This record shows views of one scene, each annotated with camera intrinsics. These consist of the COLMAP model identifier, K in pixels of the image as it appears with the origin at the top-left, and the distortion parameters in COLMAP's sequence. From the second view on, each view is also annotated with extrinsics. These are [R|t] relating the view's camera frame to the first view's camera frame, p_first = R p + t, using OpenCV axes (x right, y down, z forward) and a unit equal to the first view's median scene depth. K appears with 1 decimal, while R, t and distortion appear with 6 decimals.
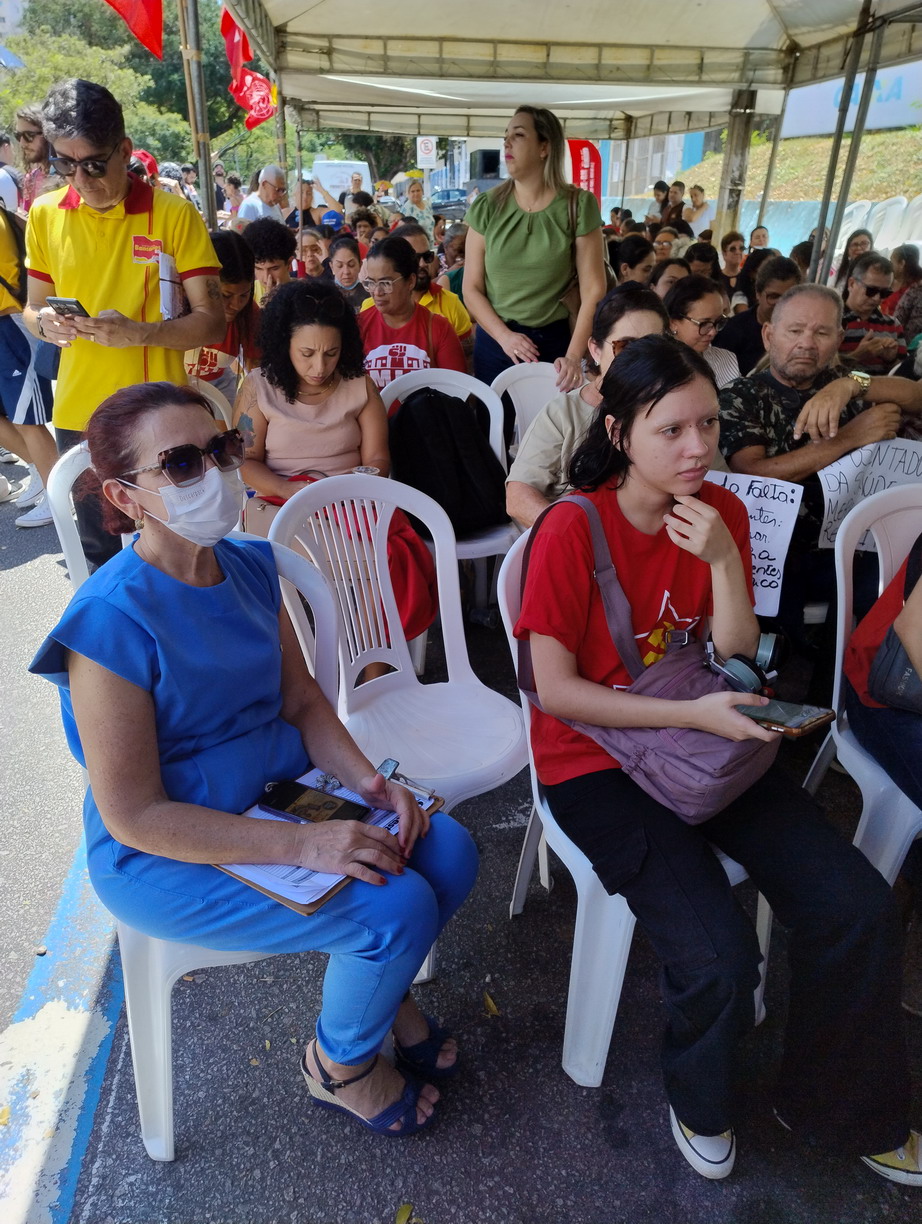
lens RADIAL K [[831.5, 0, 455.2], [0, 831.5, 614.6], [0, 0, 1]] dist [0.001022, 0.001748]
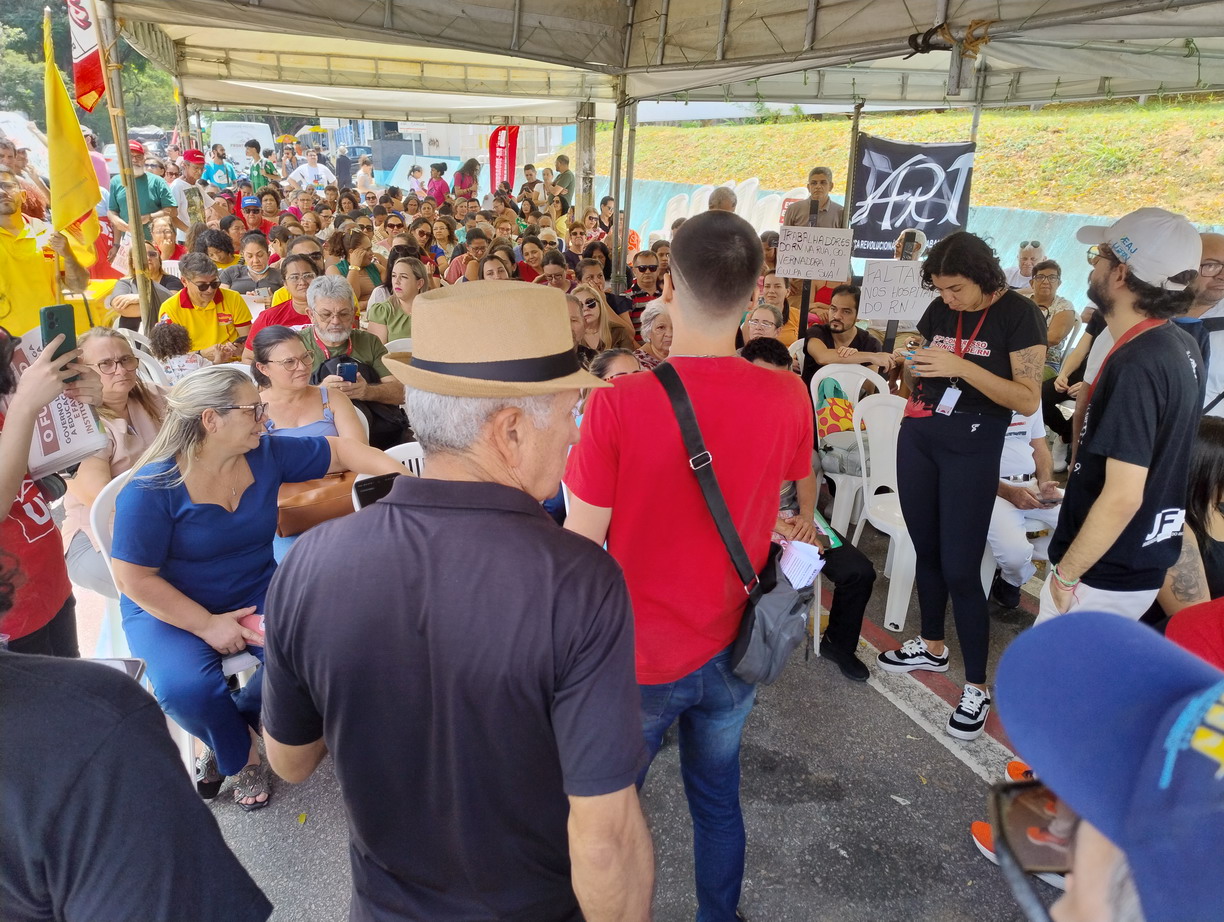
lens RADIAL K [[851.6, 0, 614.7], [0, 851.6, 458.1], [0, 0, 1]] dist [0.064111, -0.077766]
pose [[0.965426, -0.077718, 0.248824, 0.026544], [0.104092, 0.990055, -0.094640, 0.032357], [-0.238994, 0.117268, 0.963914, -0.206879]]
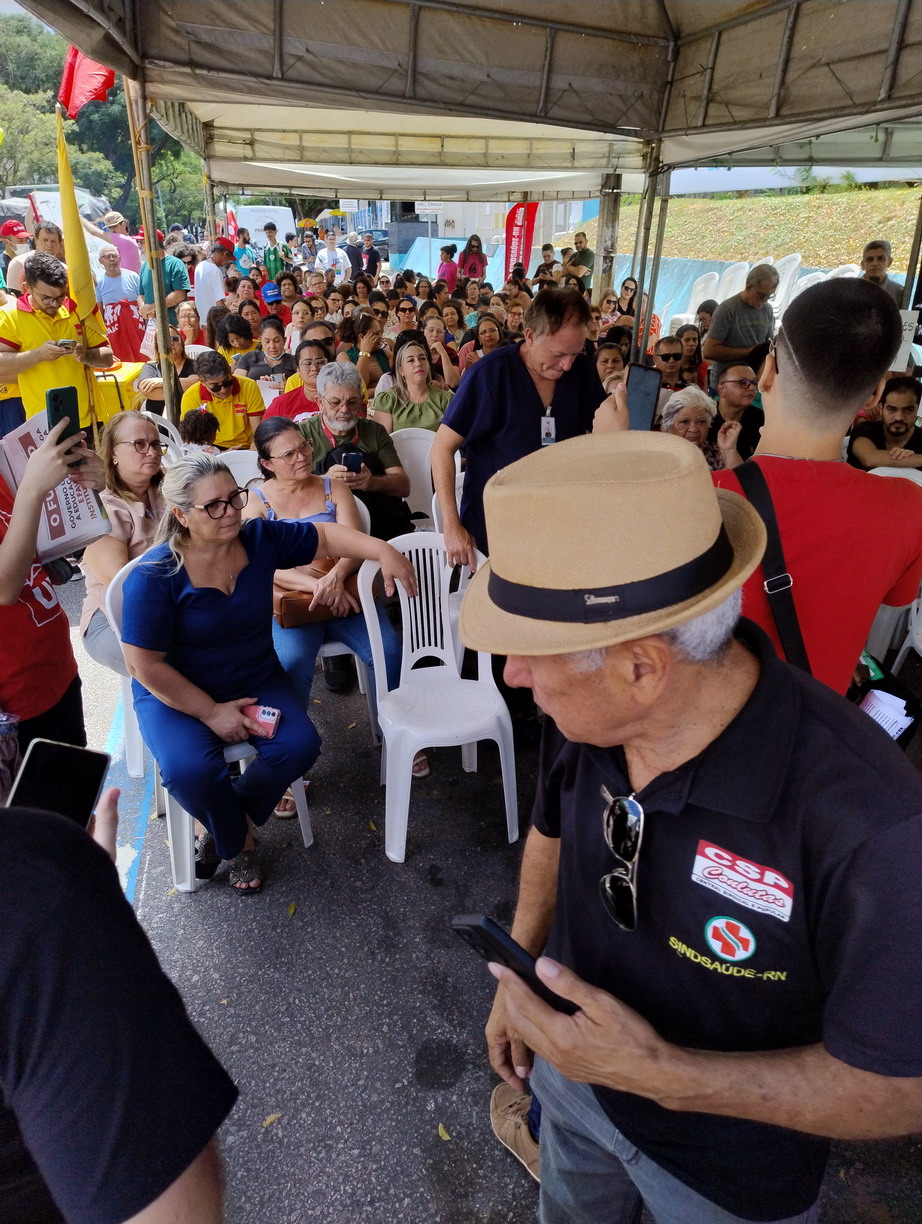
lens RADIAL K [[851.6, 0, 461.0], [0, 851.6, 612.0], [0, 0, 1]] dist [0.064111, -0.077766]
pose [[0.996787, -0.034277, 0.072396, 0.027903], [0.036957, 0.998668, -0.036011, 0.024573], [-0.071065, 0.038571, 0.996726, -0.180803]]
